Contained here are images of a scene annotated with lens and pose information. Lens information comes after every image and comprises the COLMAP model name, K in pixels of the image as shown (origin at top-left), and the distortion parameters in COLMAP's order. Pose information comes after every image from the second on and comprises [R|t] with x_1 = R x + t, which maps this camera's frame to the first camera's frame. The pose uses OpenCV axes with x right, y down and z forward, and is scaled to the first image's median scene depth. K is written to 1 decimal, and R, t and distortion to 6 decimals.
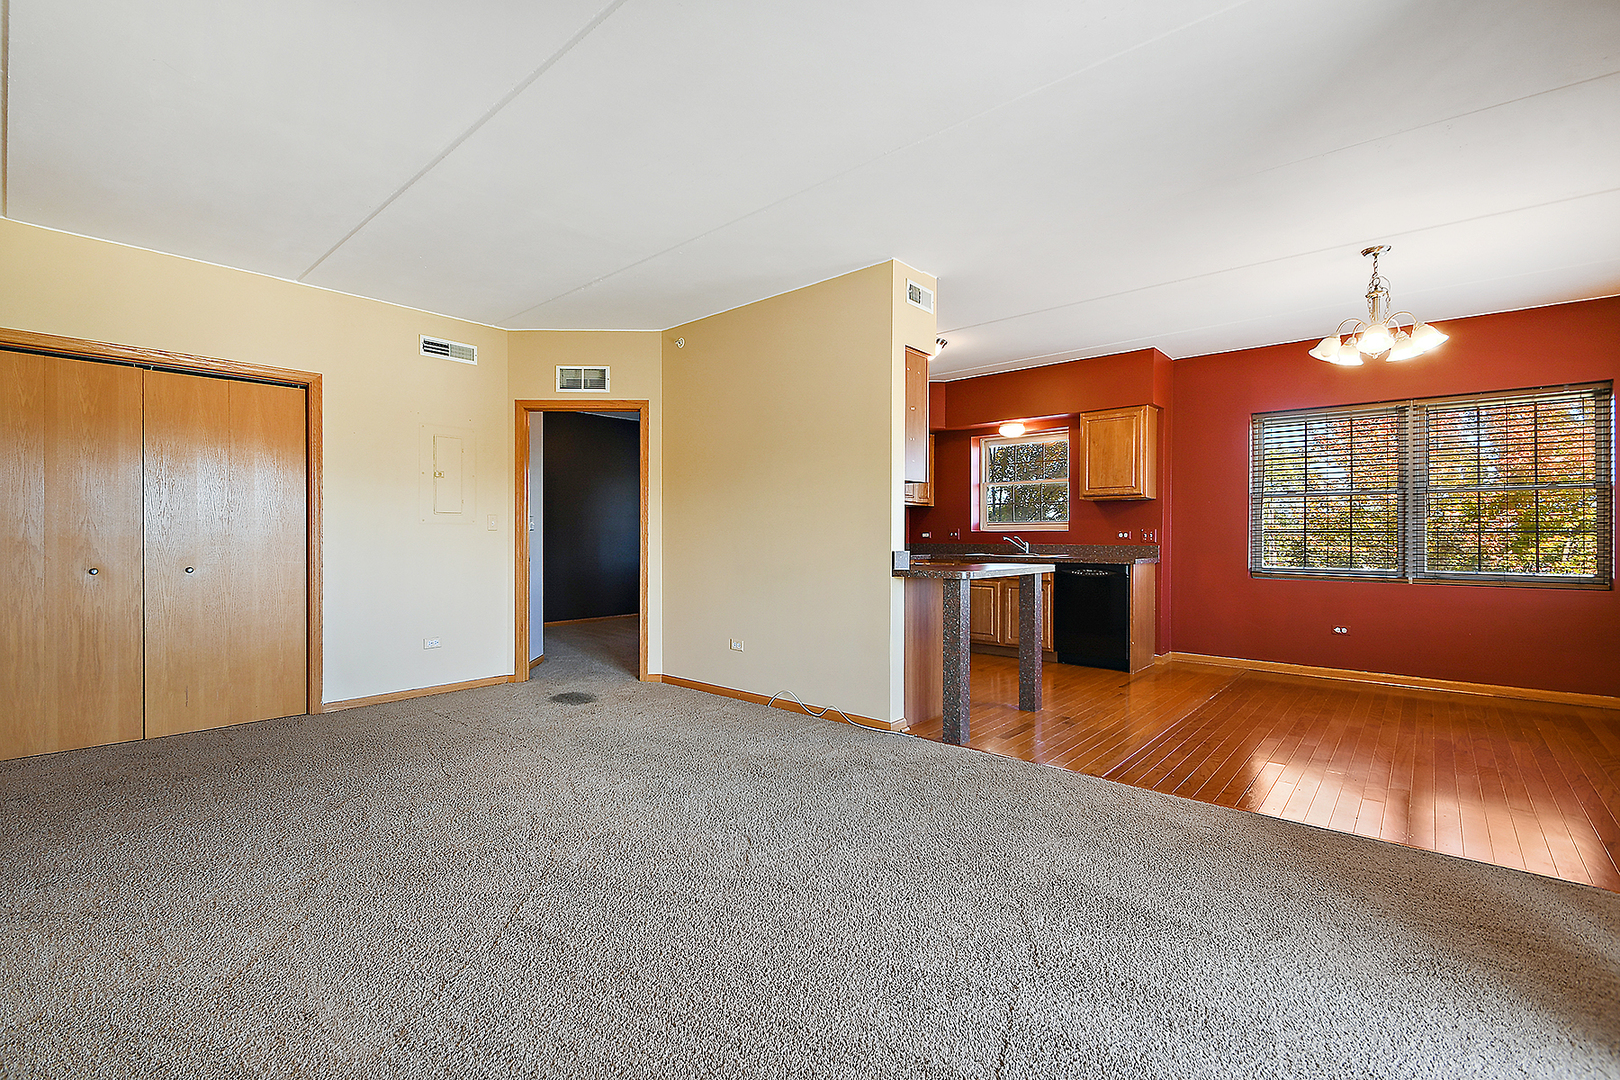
lens RADIAL K [[711.0, 0, 751.5], [0, 711.0, 536.7], [0, 0, 1]] dist [0.000224, -0.007683]
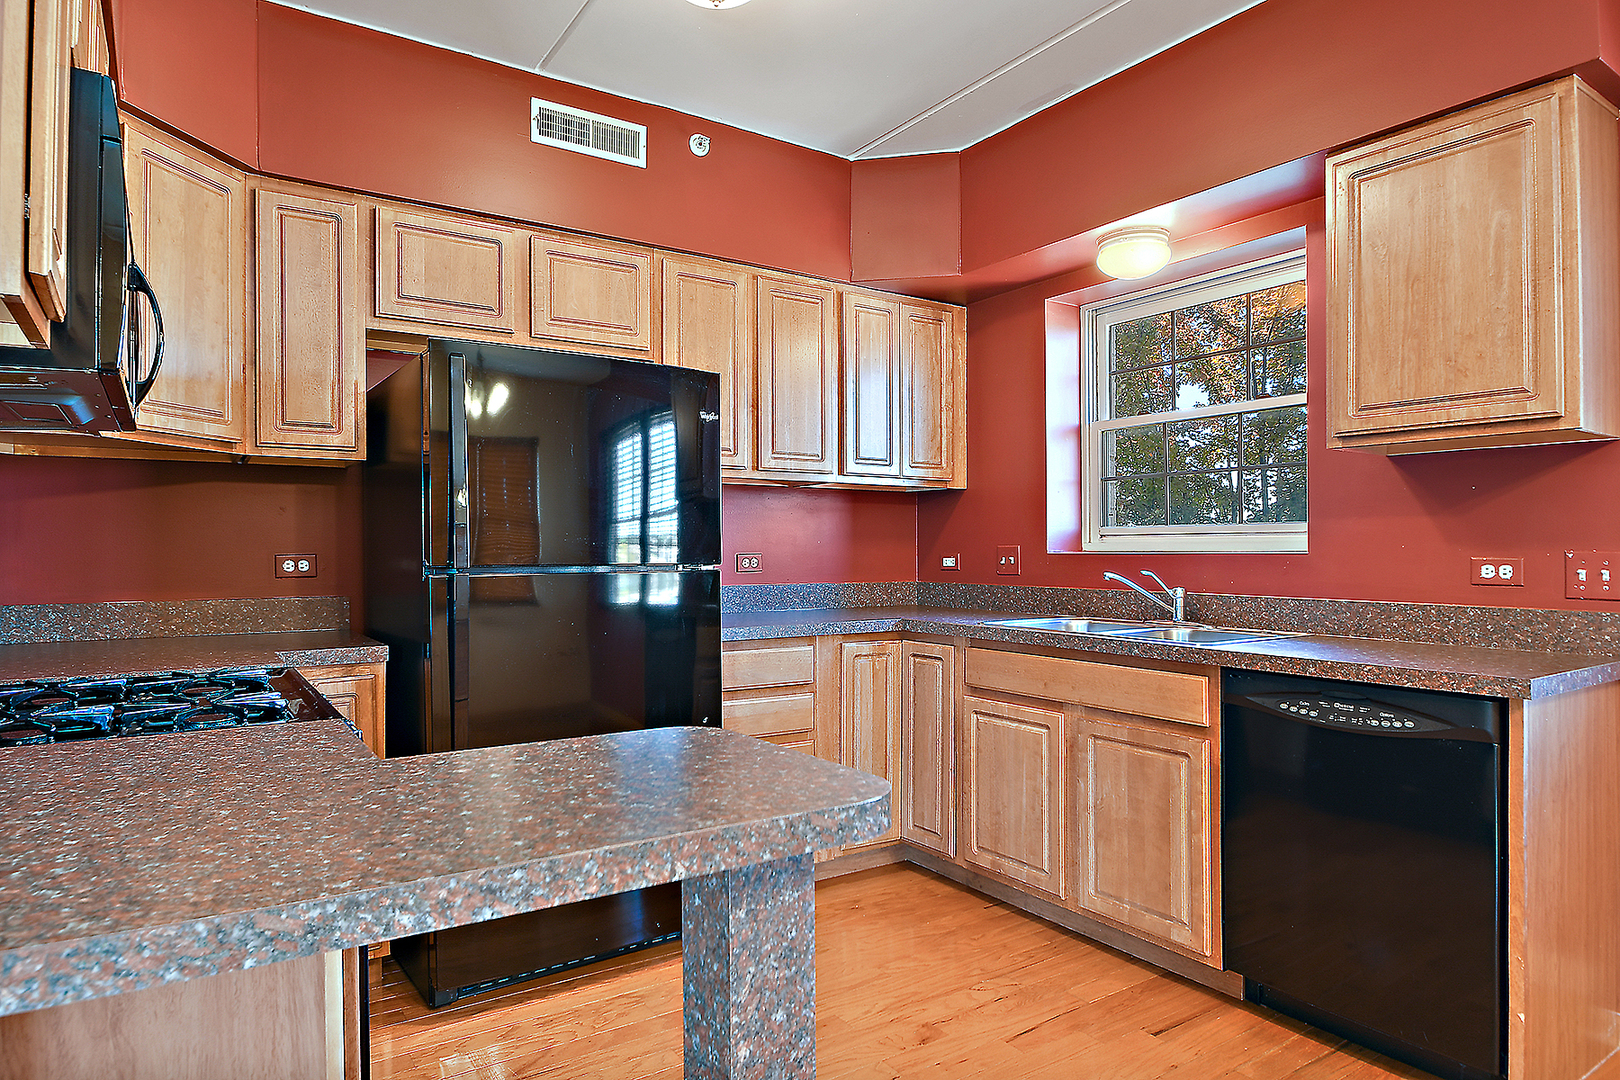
lens RADIAL K [[943.0, 0, 763.3], [0, 943.0, 553.0], [0, 0, 1]] dist [-0.015970, -0.000914]
pose [[0.972637, 0.000441, -0.232331, 0.333443], [0.000534, 0.999991, 0.004131, -0.011582], [0.232331, -0.004142, 0.972628, 0.584258]]
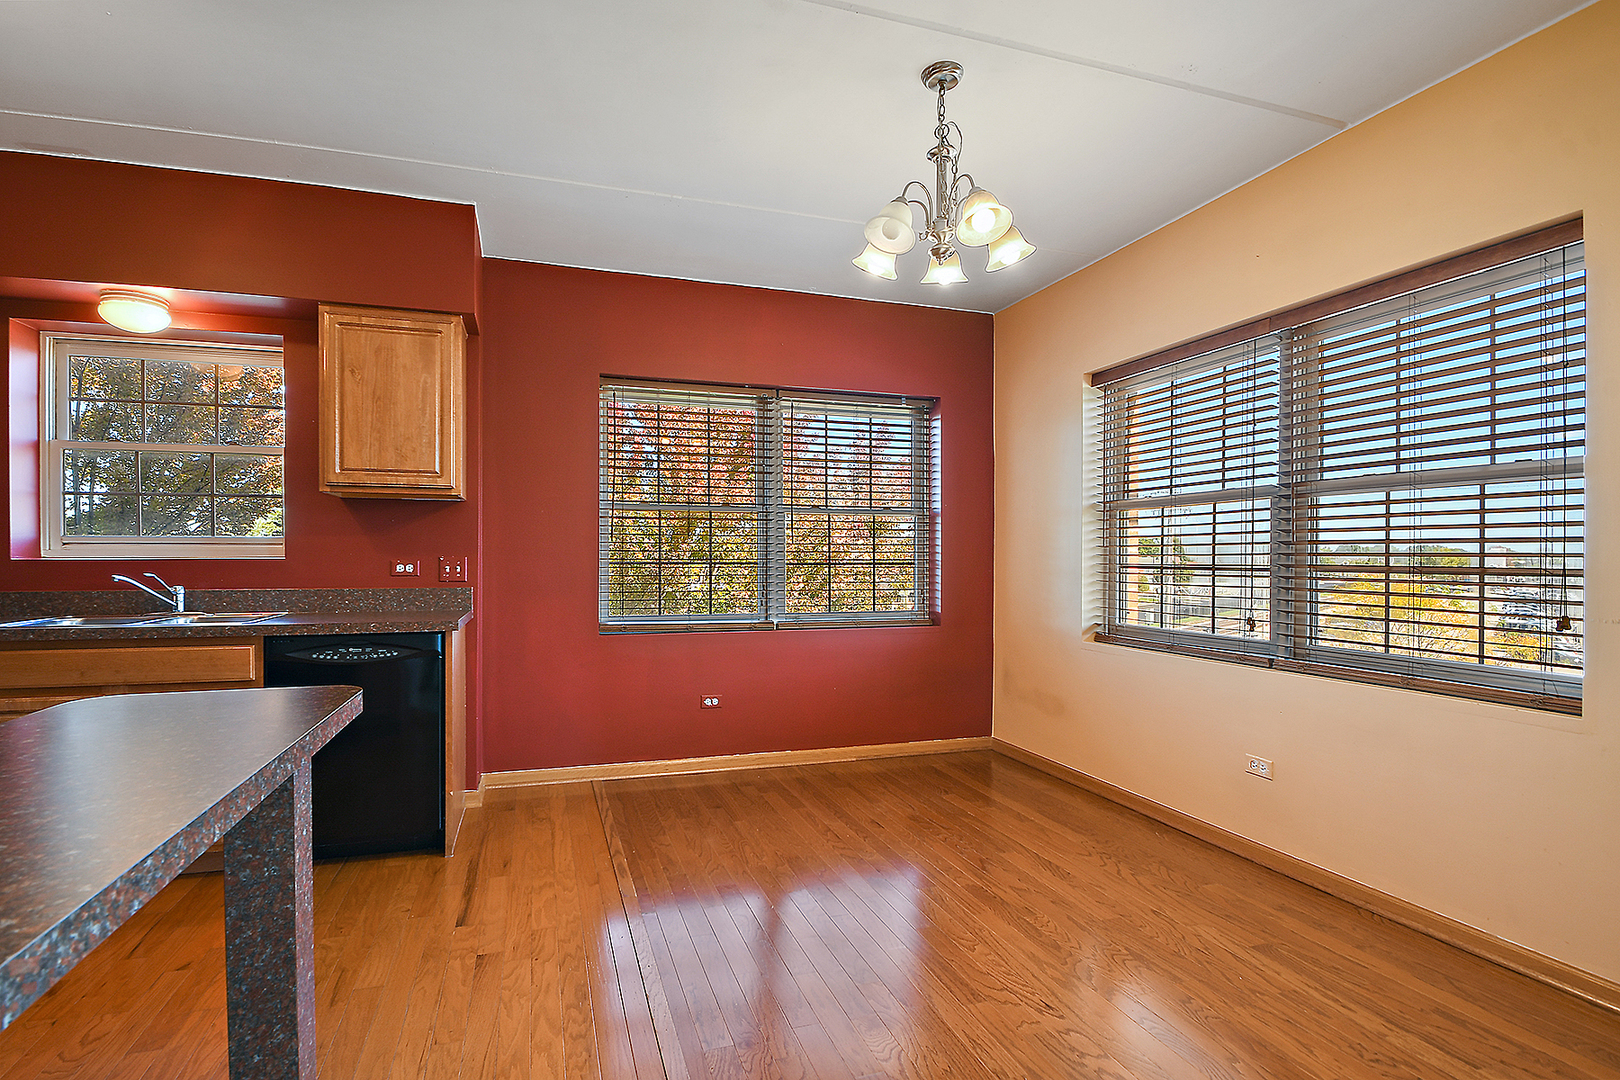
lens RADIAL K [[771.1, 0, 772.0], [0, 771.1, 559.1], [0, 0, 1]] dist [-0.003202, -0.000851]
pose [[0.484047, -0.003620, 0.875034, 0.172021], [0.000090, 0.999992, 0.004087, -0.011161], [-0.875042, -0.001899, 0.484044, 0.516687]]
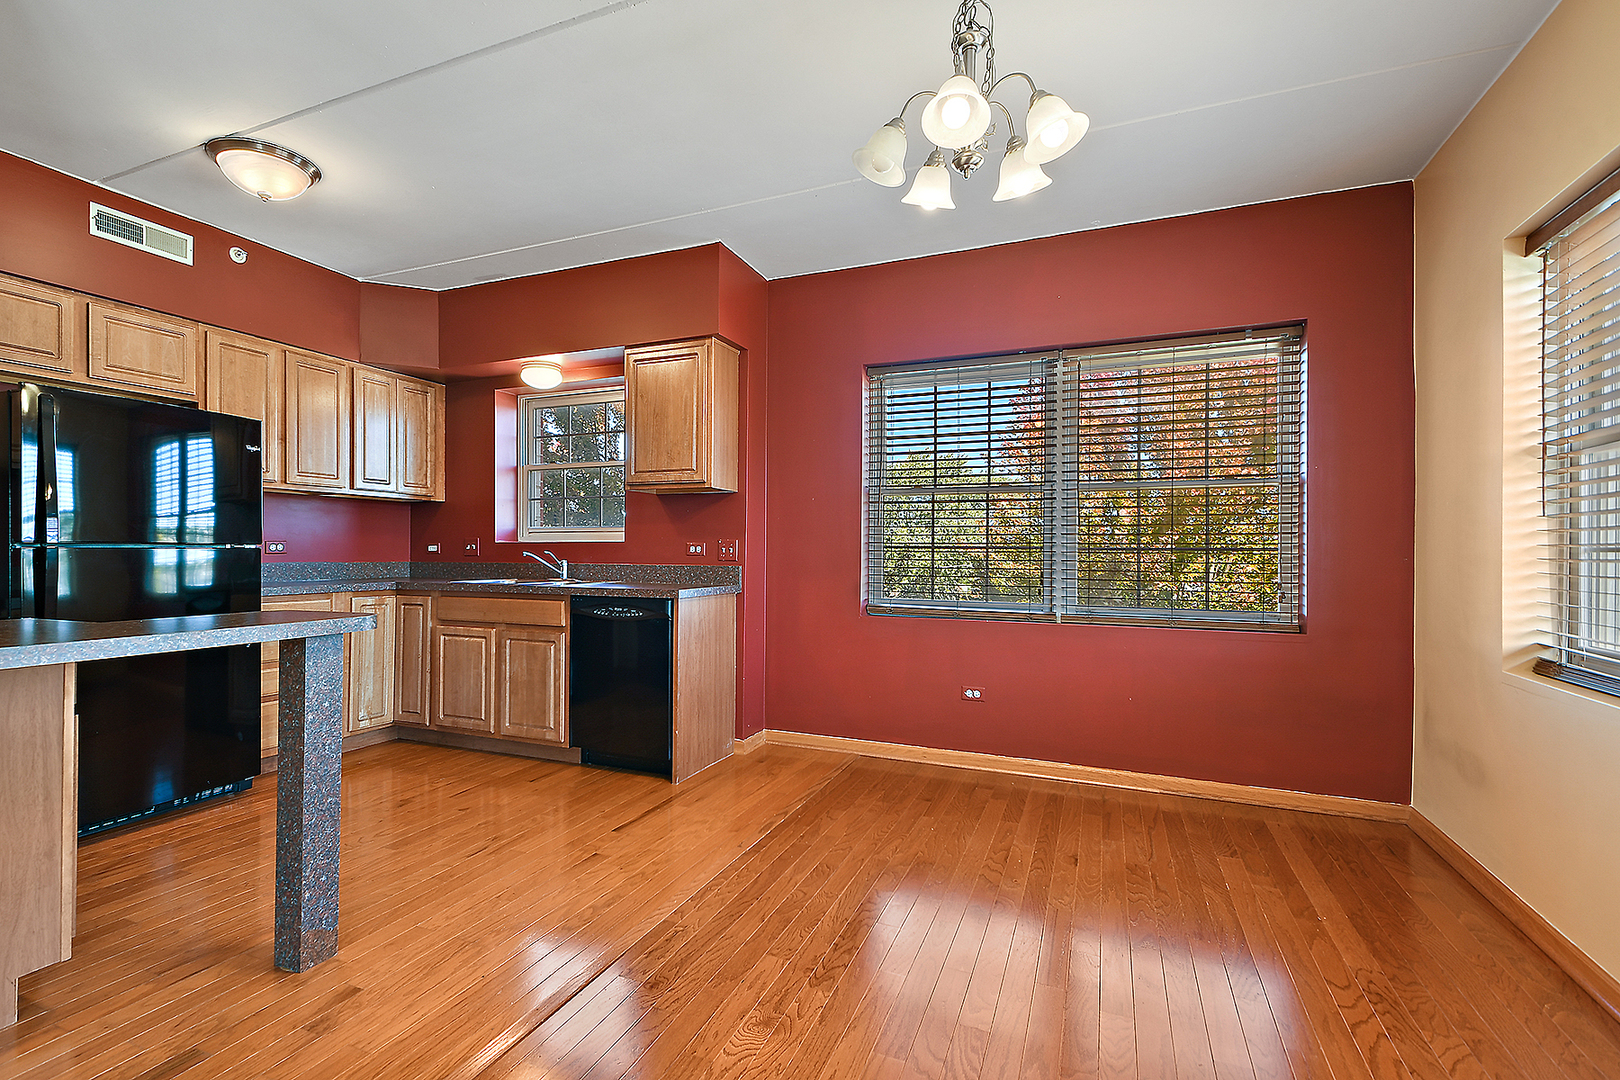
lens RADIAL K [[759.4, 0, 773.8], [0, 759.4, 545.7], [0, 0, 1]] dist [0.051627, -0.023366]
pose [[0.938928, 0.005497, 0.344069, 0.367756], [-0.002916, 0.999964, -0.008017, 0.000032], [-0.344100, 0.006524, 0.938910, 0.352077]]
